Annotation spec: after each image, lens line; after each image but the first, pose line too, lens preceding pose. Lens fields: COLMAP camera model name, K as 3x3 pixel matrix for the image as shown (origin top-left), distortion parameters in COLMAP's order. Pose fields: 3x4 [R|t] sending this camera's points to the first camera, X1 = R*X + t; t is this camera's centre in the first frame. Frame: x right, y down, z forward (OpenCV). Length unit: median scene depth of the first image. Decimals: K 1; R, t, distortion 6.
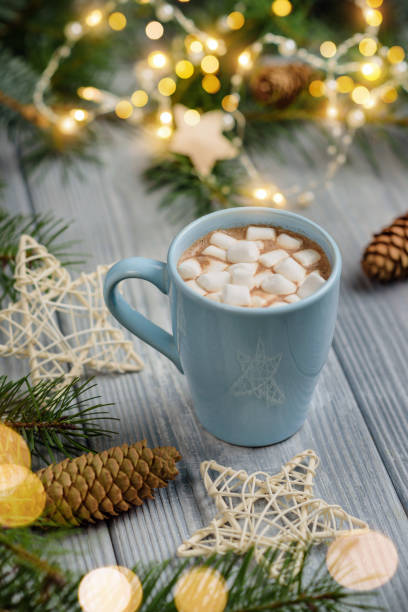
lens RADIAL K [[2067.3, 0, 204.0], [0, 2067.3, 306.0], [0, 0, 1]] dist [-0.126439, 0.223586]
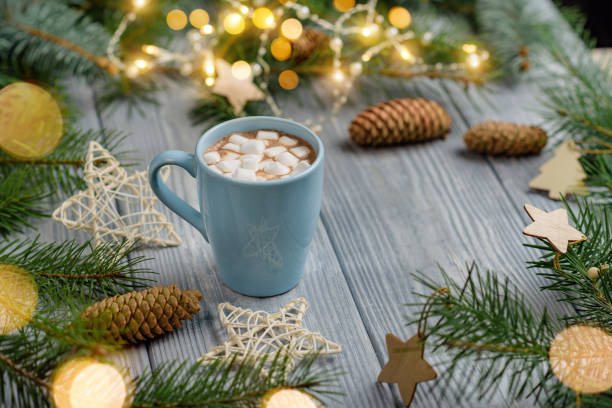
lens RADIAL K [[2067.3, 0, 306.0], [0, 2067.3, 204.0], [0, 0, 1]] dist [-0.126439, 0.223586]
pose [[0.999881, 0.013591, -0.007340, 0.061168], [-0.014177, 0.996130, -0.086736, 0.121221], [0.006133, 0.086830, 0.996204, -0.317944]]
